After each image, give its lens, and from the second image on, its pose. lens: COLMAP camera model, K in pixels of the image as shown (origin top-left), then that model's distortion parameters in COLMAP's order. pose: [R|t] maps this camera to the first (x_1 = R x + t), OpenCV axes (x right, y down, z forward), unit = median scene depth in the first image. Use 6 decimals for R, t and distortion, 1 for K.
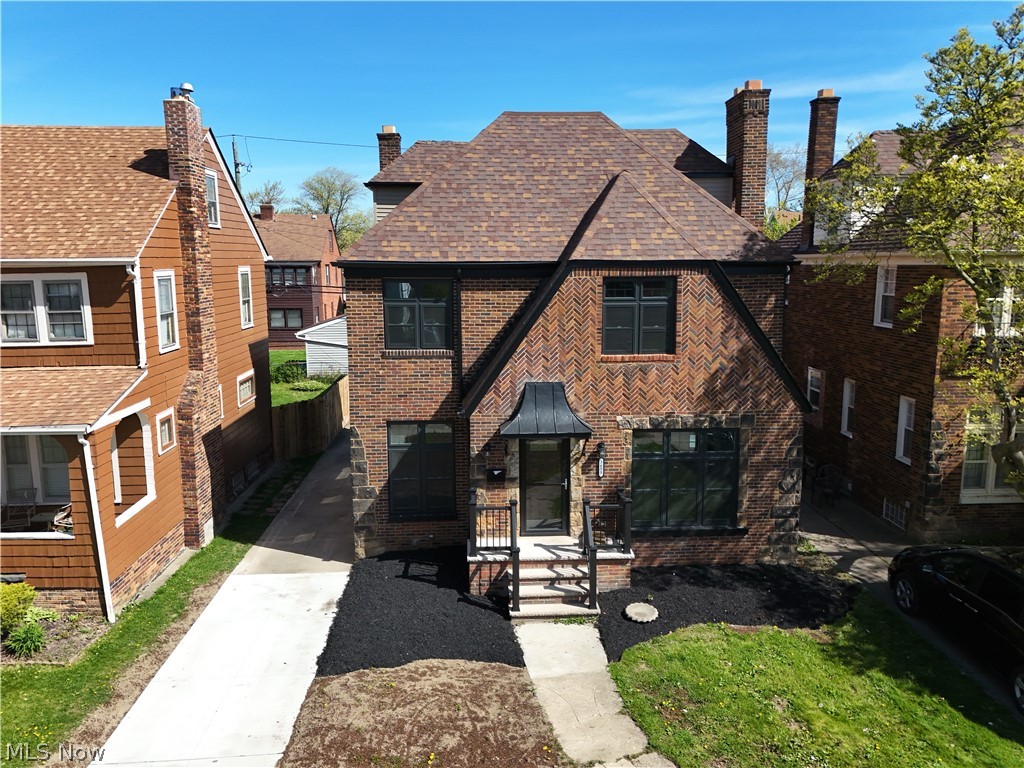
lens RADIAL K [[748.4, 0, 504.9], [0, 748.4, 391.6], [0, 0, 1]] dist [0.061553, -0.042977]
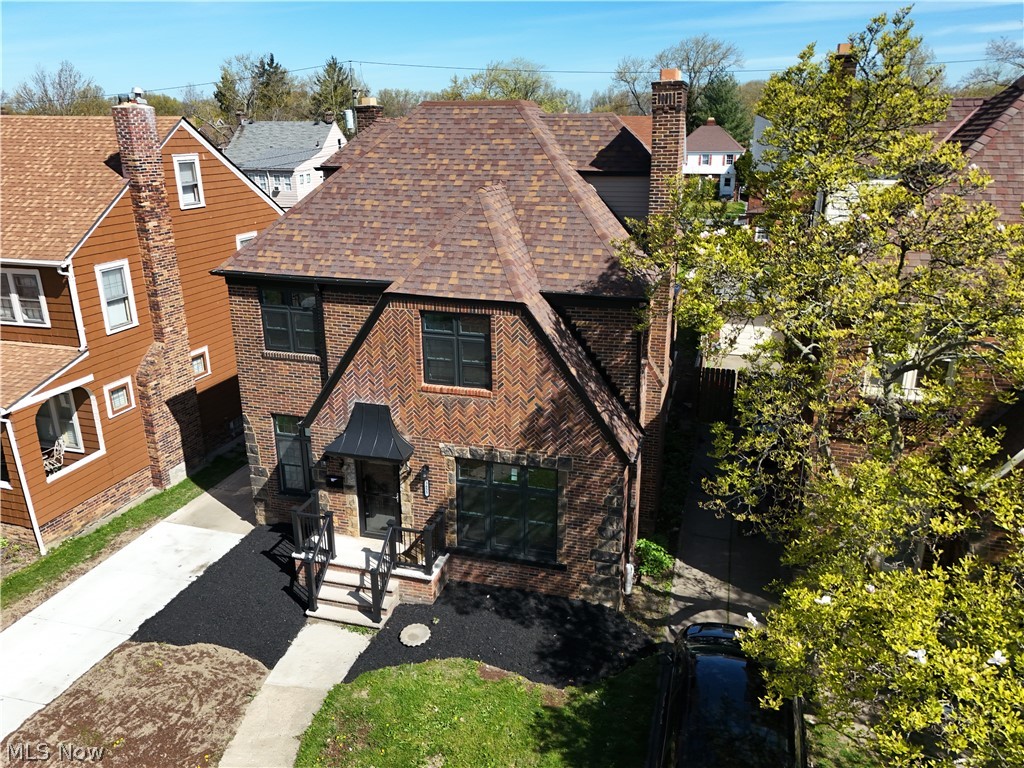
lens RADIAL K [[748.4, 0, 509.7], [0, 748.4, 389.5], [0, 0, 1]] dist [0.061553, -0.042977]
pose [[0.942693, 0.112156, -0.314246, 0.541684], [-0.058234, 0.982662, 0.176022, -0.219987], [0.328539, -0.147635, 0.932880, 0.087874]]
